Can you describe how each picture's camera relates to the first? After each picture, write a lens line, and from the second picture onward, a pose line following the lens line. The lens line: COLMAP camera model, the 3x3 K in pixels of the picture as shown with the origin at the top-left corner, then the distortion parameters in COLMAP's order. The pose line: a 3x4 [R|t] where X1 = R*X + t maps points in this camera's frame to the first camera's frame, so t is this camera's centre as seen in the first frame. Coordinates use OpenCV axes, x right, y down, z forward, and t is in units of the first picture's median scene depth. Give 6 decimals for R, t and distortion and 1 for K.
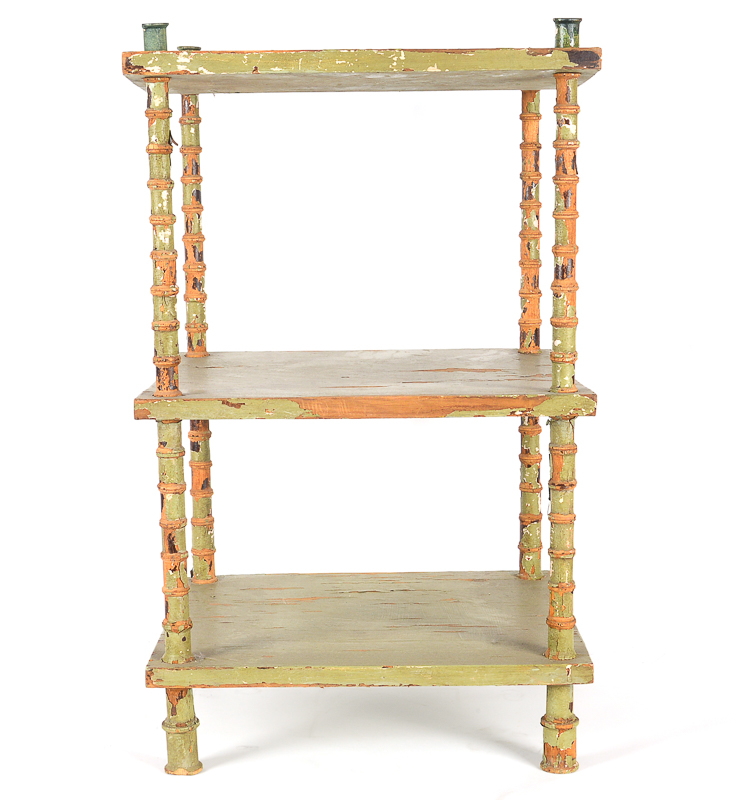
lens RADIAL K [[1632.8, 0, 375.8], [0, 1632.8, 397.0], [0, 0, 1]] dist [-0.001473, 0.000000]
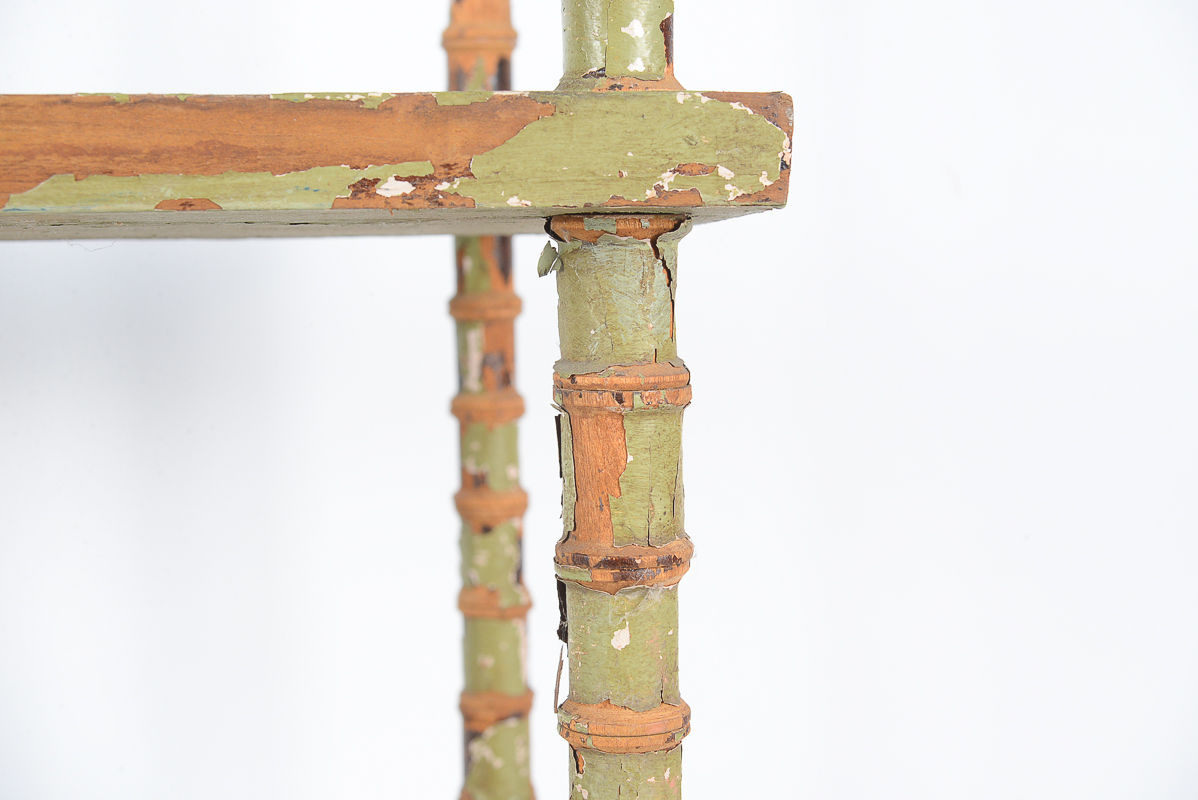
lens RADIAL K [[2138.9, 0, 597.5], [0, 2138.9, 402.4], [0, 0, 1]] dist [0.049395, 0.000000]
pose [[0.991410, -0.015556, 0.129864, 0.075239], [0.022402, 0.998426, -0.051422, 0.046868], [-0.128860, 0.053890, 0.990197, 0.722821]]
